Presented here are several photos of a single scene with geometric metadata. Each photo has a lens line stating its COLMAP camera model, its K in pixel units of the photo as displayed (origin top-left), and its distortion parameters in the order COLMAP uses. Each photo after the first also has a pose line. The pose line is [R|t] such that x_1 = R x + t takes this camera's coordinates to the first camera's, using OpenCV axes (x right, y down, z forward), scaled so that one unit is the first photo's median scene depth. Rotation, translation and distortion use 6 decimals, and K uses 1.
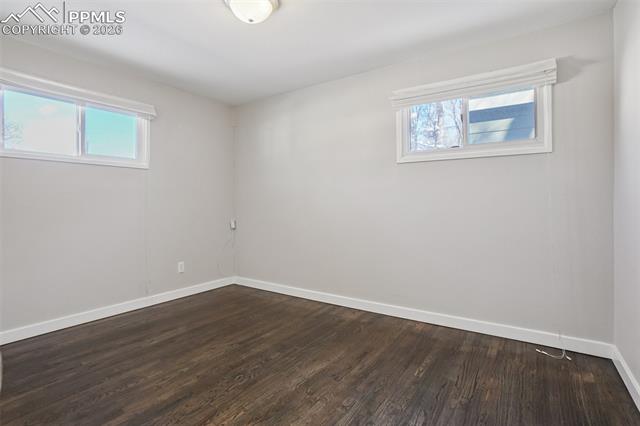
lens RADIAL K [[318.0, 0, 319.1], [0, 318.0, 201.2], [0, 0, 1]] dist [-0.014680, 0.000771]
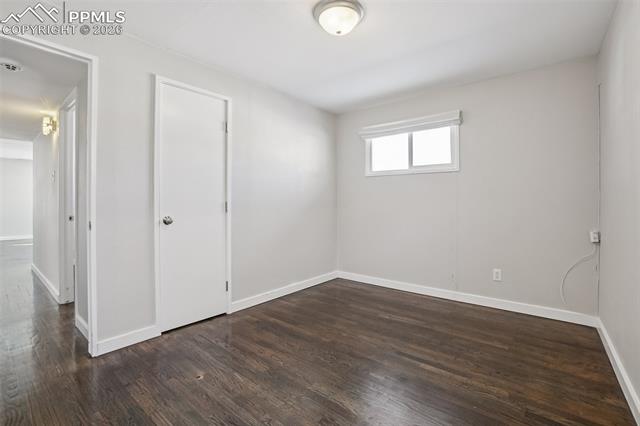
lens RADIAL K [[296.8, 0, 319.3], [0, 296.8, 205.1], [0, 0, 1]] dist [-0.001211, -0.000046]
pose [[-0.061733, 0.016904, -0.997950, 0.622340], [0.004591, 0.999851, 0.016652, -0.008906], [0.998082, -0.003554, -0.061801, 0.789467]]
